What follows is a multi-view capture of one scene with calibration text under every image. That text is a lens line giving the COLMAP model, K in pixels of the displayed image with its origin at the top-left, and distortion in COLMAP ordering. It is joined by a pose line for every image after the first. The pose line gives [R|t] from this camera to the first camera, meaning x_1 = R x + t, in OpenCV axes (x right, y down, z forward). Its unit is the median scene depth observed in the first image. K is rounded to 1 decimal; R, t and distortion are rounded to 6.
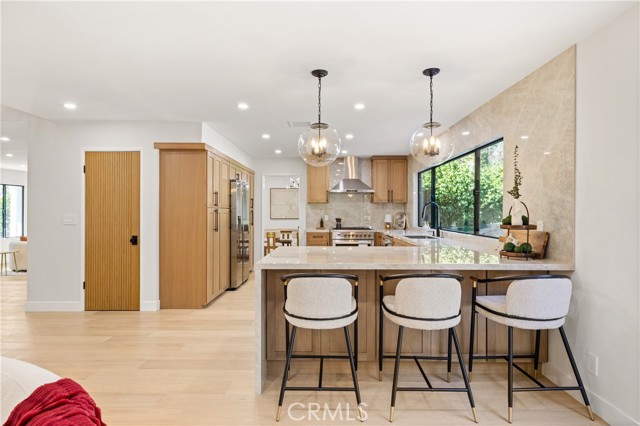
lens RADIAL K [[366.2, 0, 318.5], [0, 366.2, 210.5], [0, 0, 1]] dist [0.021993, -0.000010]
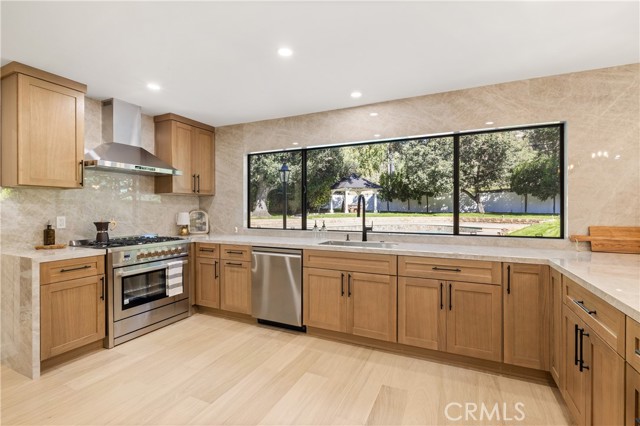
lens RADIAL K [[293.9, 0, 322.3], [0, 293.9, 211.1], [0, 0, 1]] dist [-0.001992, -0.000436]
pose [[0.406894, -0.009814, 0.913423, -0.276941], [-0.000922, 0.999937, 0.011154, 0.003206], [-0.913475, -0.005381, 0.406860, 0.877310]]
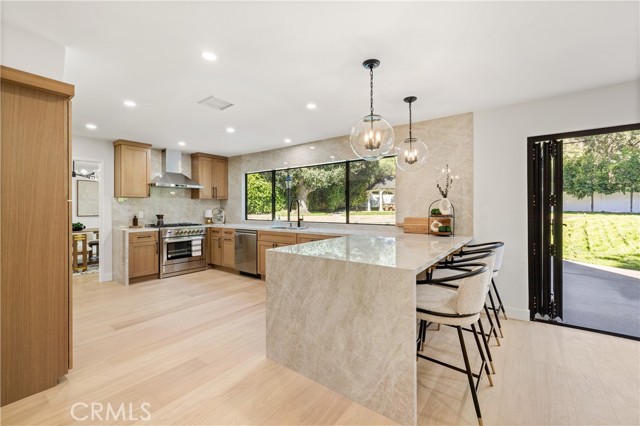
lens RADIAL K [[271.2, 0, 322.6], [0, 271.2, 209.0], [0, 0, 1]] dist [0.001084, 0.000188]
pose [[0.583175, -0.008630, 0.812301, -0.396210], [0.001663, 0.999954, 0.009430, 0.001704], [-0.812345, -0.004148, 0.583163, 0.416585]]
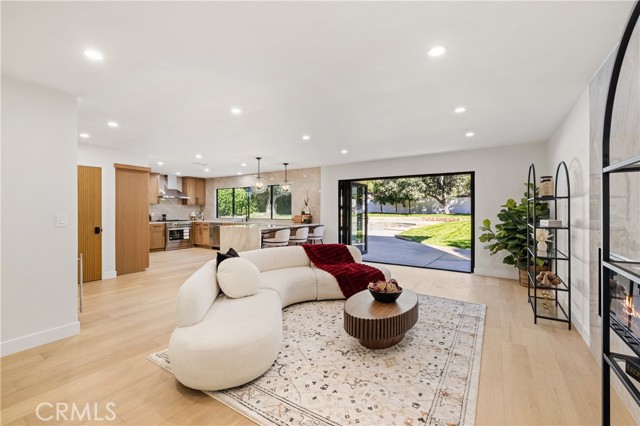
lens RADIAL K [[271.7, 0, 320.0], [0, 271.7, 213.0], [0, 0, 1]] dist [0.001346, 0.000076]
pose [[0.531300, -0.010069, 0.847124, -0.867410], [-0.001170, 0.999920, 0.012619, 0.000256], [-0.847183, -0.007696, 0.531246, -0.256281]]
